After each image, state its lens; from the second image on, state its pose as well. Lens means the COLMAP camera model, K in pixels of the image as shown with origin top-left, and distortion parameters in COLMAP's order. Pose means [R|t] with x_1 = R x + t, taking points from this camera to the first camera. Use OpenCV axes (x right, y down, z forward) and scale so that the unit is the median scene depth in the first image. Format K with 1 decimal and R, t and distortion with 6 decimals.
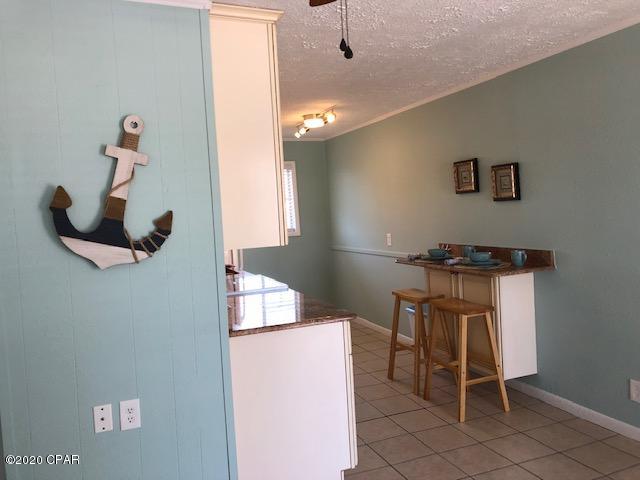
lens RADIAL K [[522.5, 0, 320.3], [0, 522.5, 235.5], [0, 0, 1]] dist [-0.003019, -0.003846]
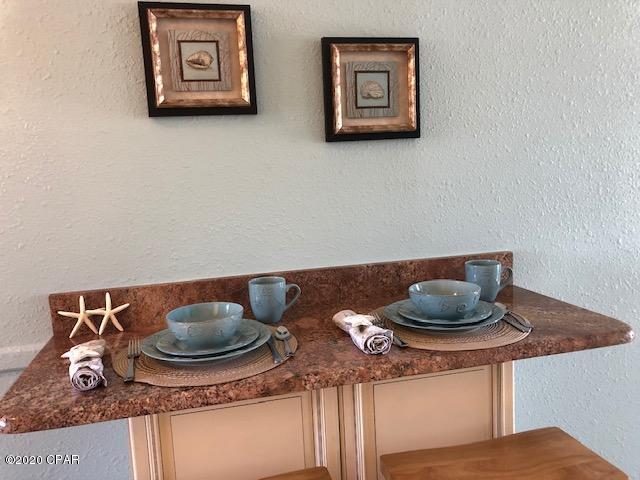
lens RADIAL K [[522.5, 0, 320.3], [0, 522.5, 235.5], [0, 0, 1]] dist [-0.003019, -0.003846]
pose [[0.146300, -0.067962, 0.986903, -0.023304], [0.095803, 0.993921, 0.054243, -0.021081], [-0.984590, 0.086612, 0.151922, 0.957109]]
